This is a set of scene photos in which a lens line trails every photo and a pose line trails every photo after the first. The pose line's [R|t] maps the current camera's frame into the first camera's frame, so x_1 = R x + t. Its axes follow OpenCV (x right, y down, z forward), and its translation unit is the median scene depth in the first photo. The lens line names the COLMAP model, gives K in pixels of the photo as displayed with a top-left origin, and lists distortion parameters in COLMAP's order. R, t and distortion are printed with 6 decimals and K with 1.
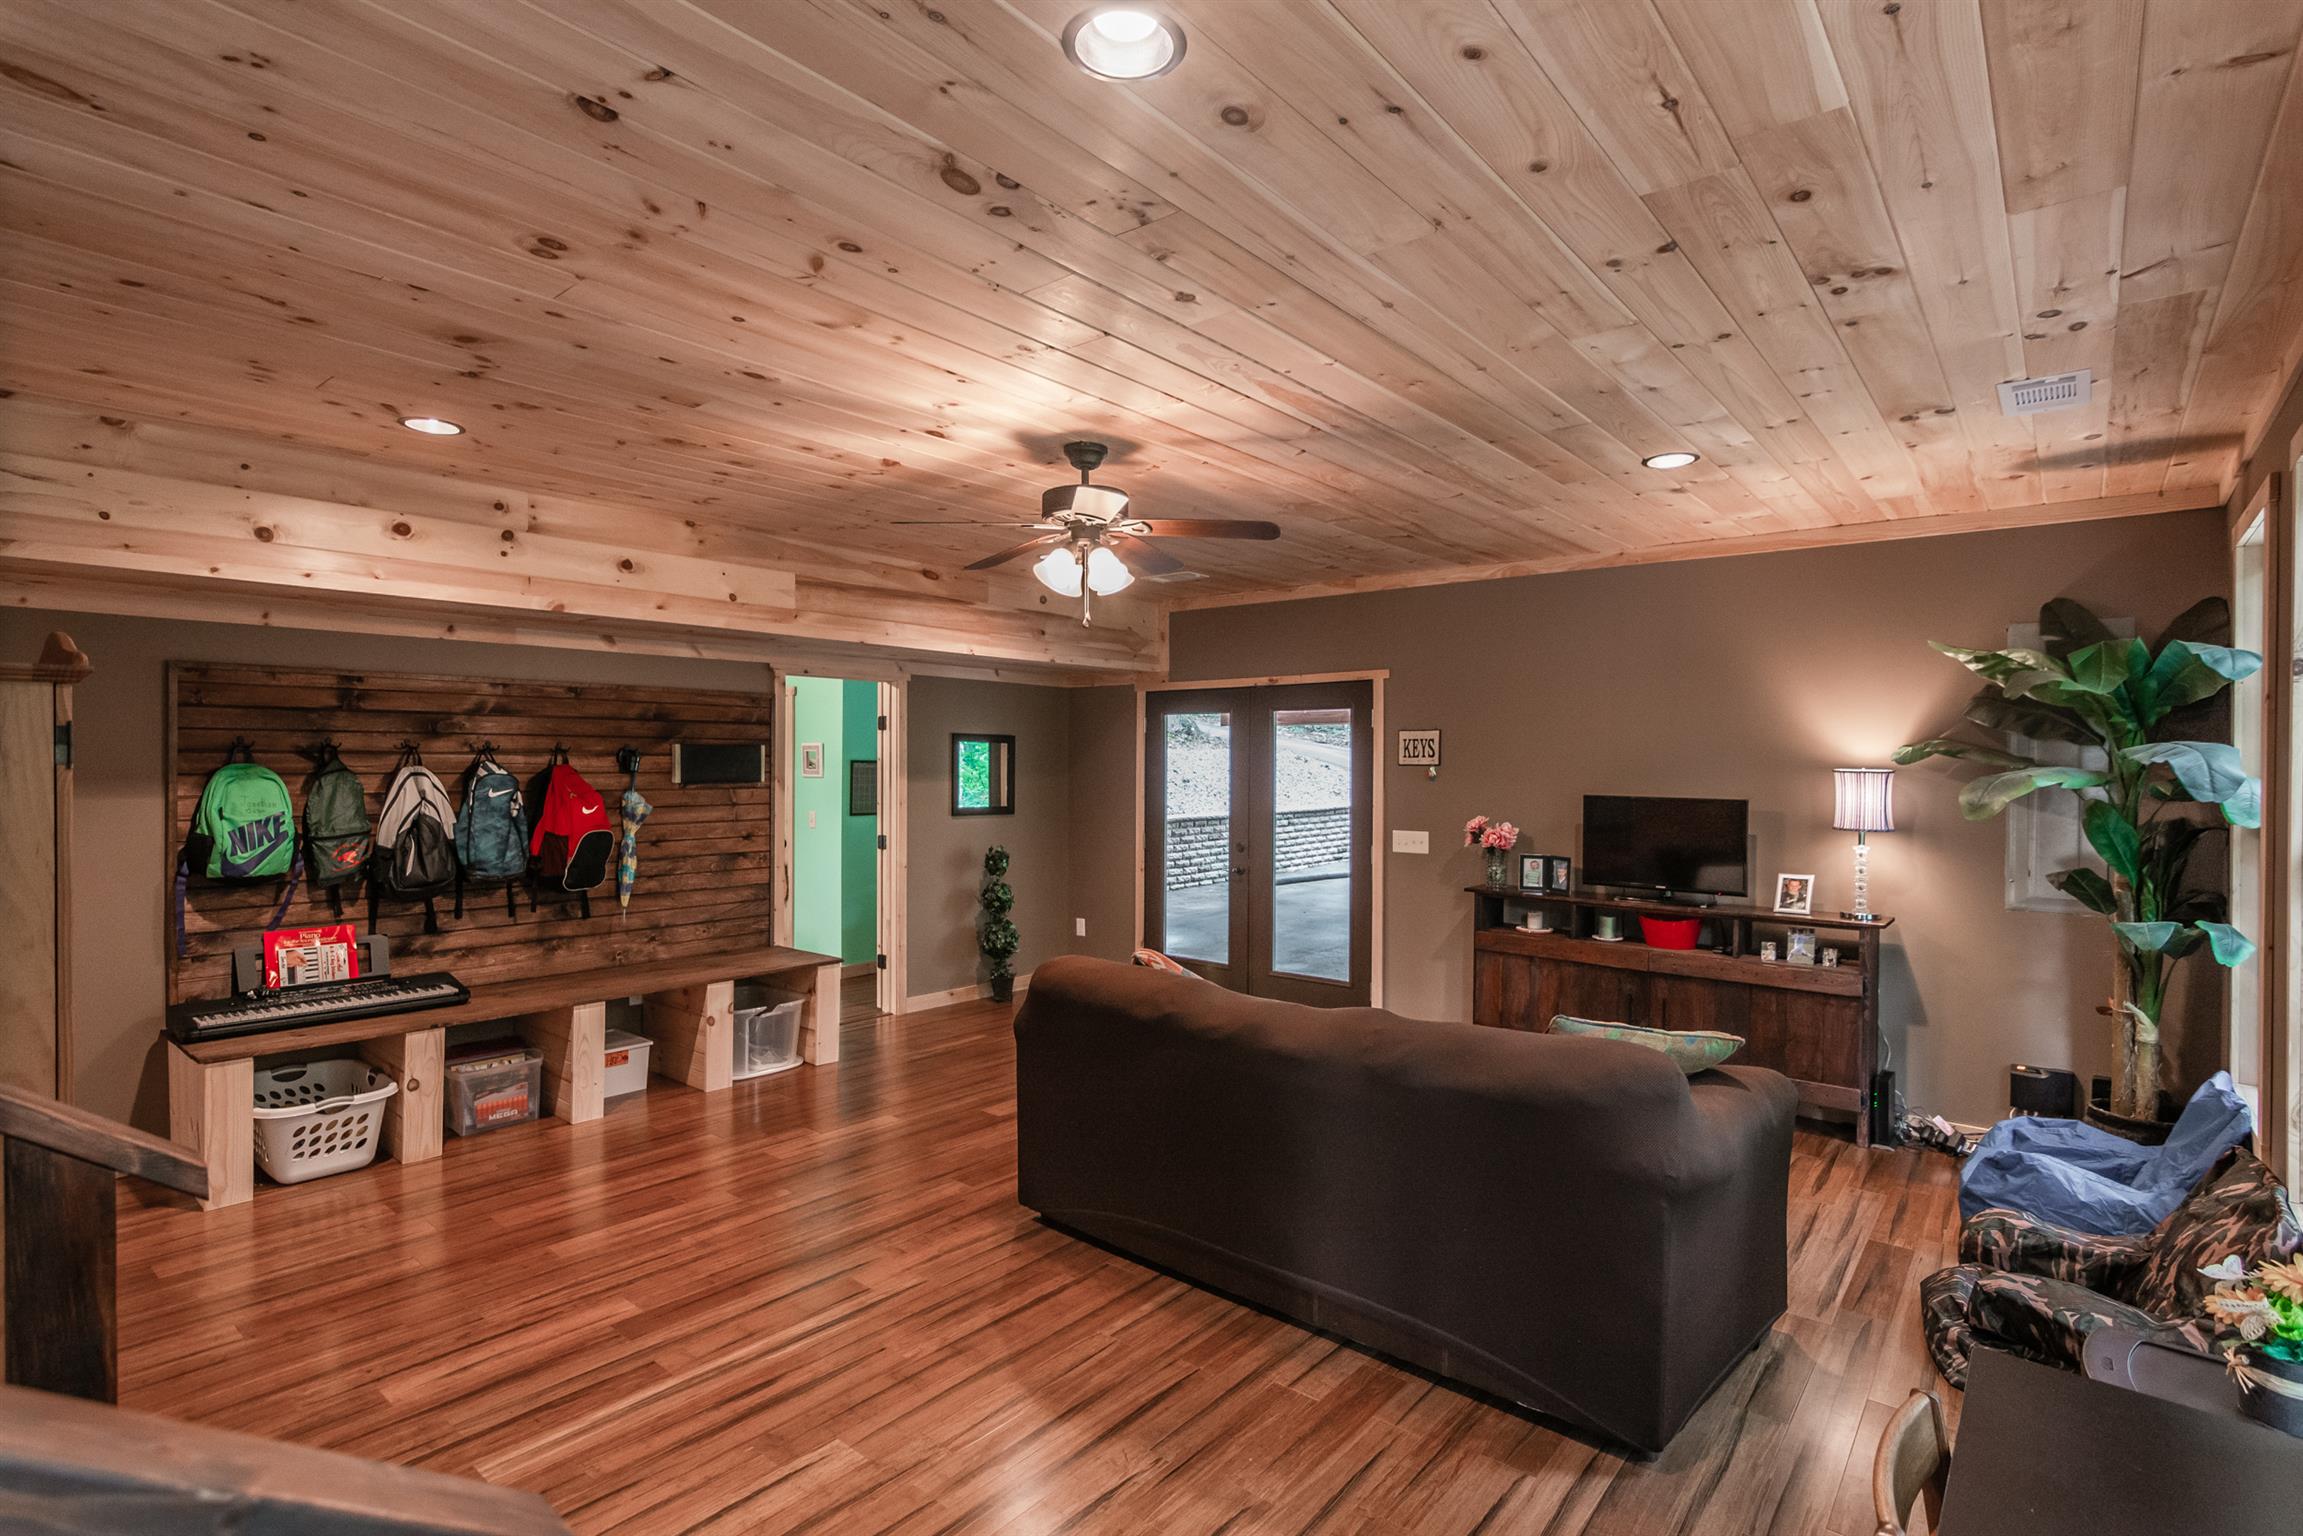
lens RADIAL K [[1119.7, 0, 1156.3], [0, 1119.7, 767.1], [0, 0, 1]] dist [-0.004328, 0.000562]
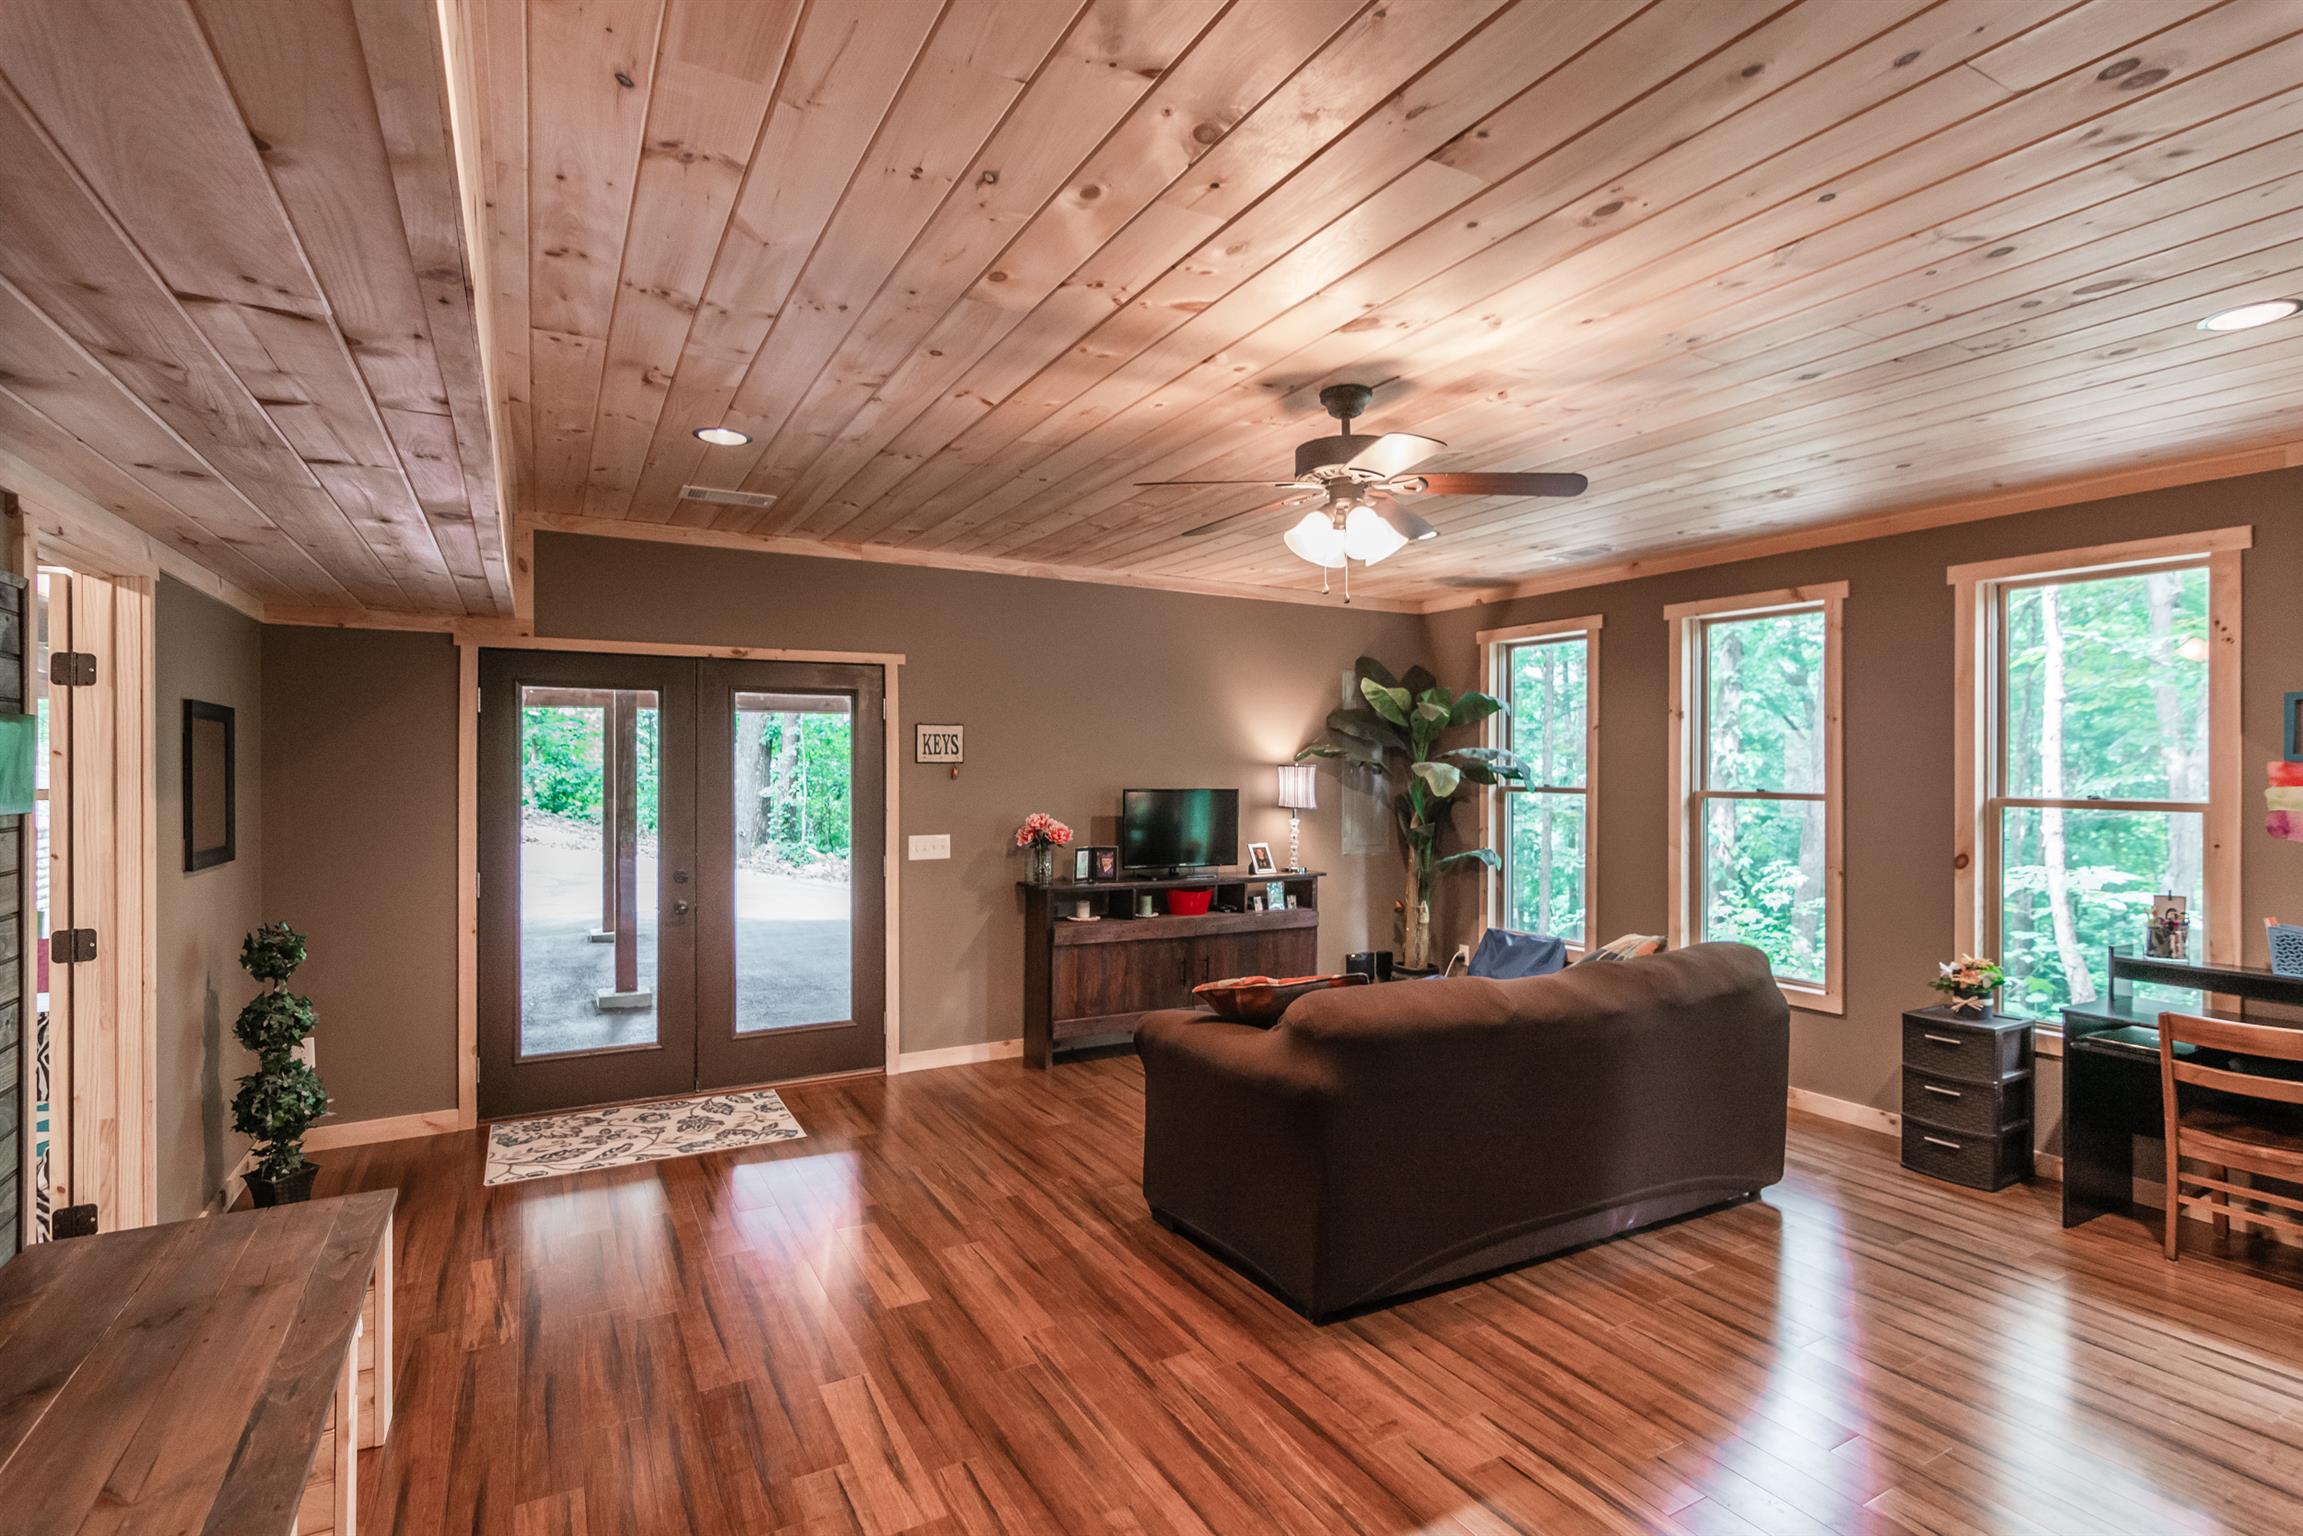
lens RADIAL K [[1119.7, 0, 1151.1], [0, 1119.7, 771.6], [0, 0, 1]] dist [-0.004328, 0.000562]
pose [[0.351086, -0.011073, 0.936278, -0.696372], [0.003046, 0.999938, 0.010684, -0.004455], [-0.936338, -0.000899, 0.351098, 0.637730]]
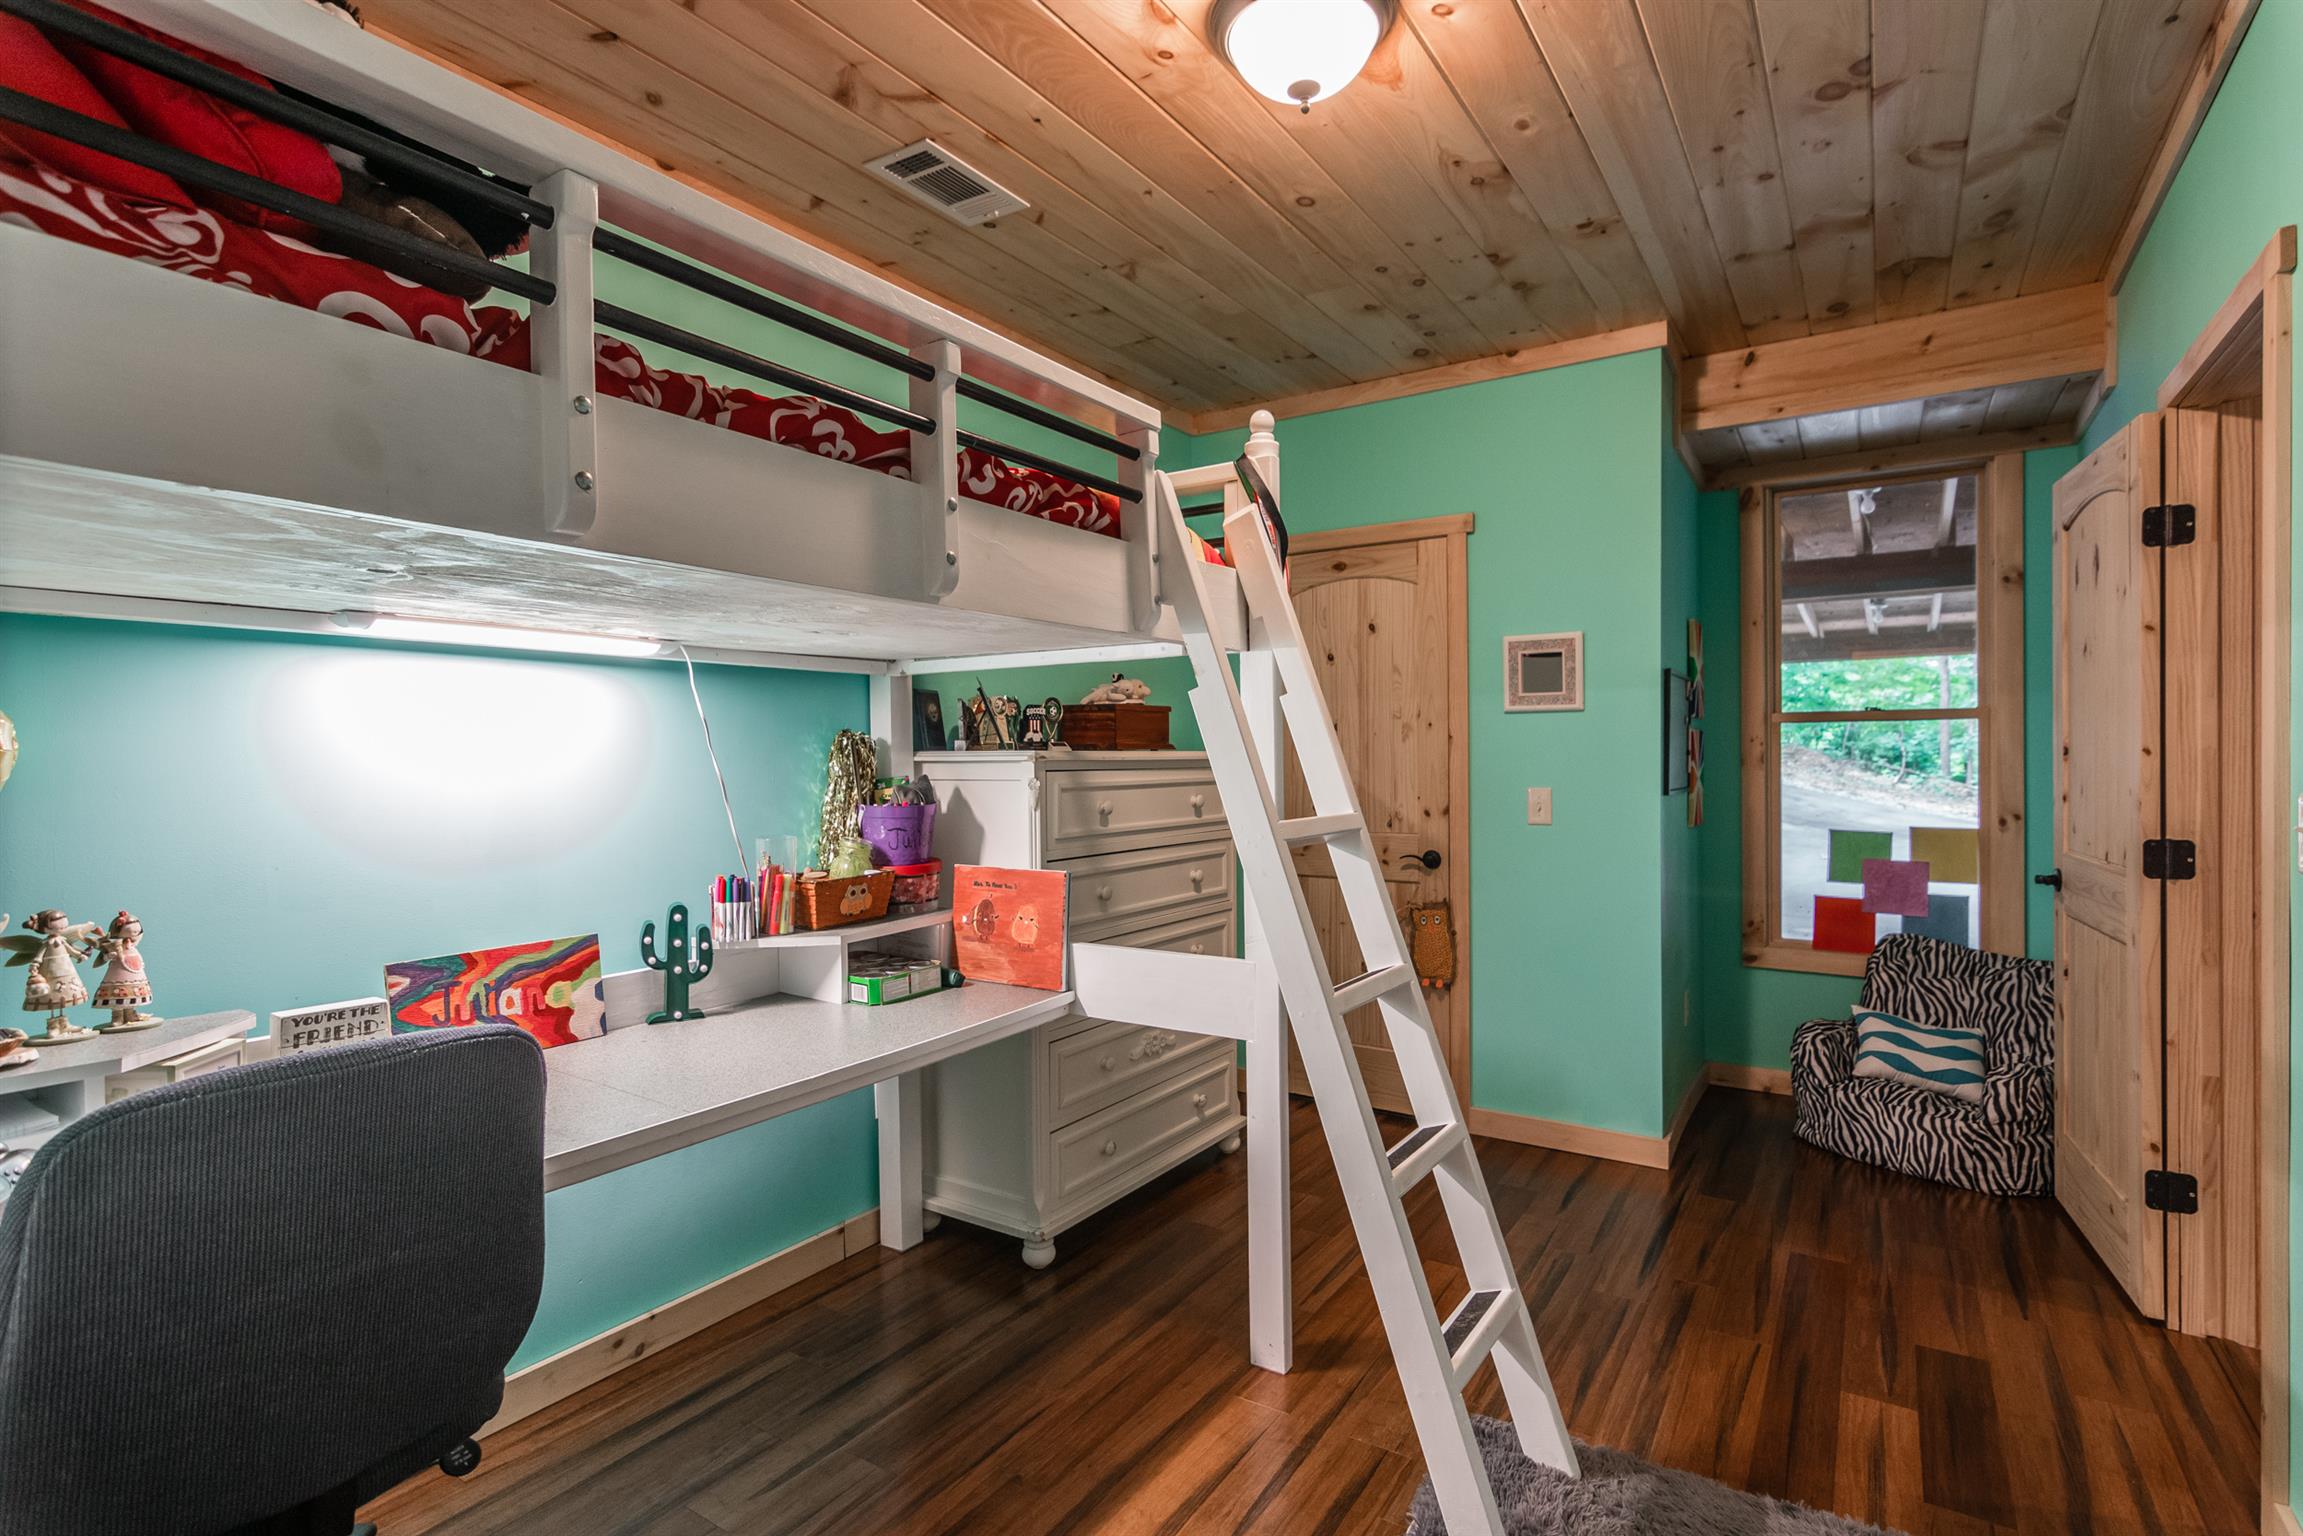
lens RADIAL K [[1119.7, 0, 1150.7], [0, 1119.7, 764.4], [0, 0, 1]] dist [-0.004328, 0.000562]
pose [[0.993428, -0.011316, 0.113900, -0.849971], [0.010604, 0.999920, 0.006858, 0.044712], [-0.113969, -0.005605, 0.993468, 0.954837]]
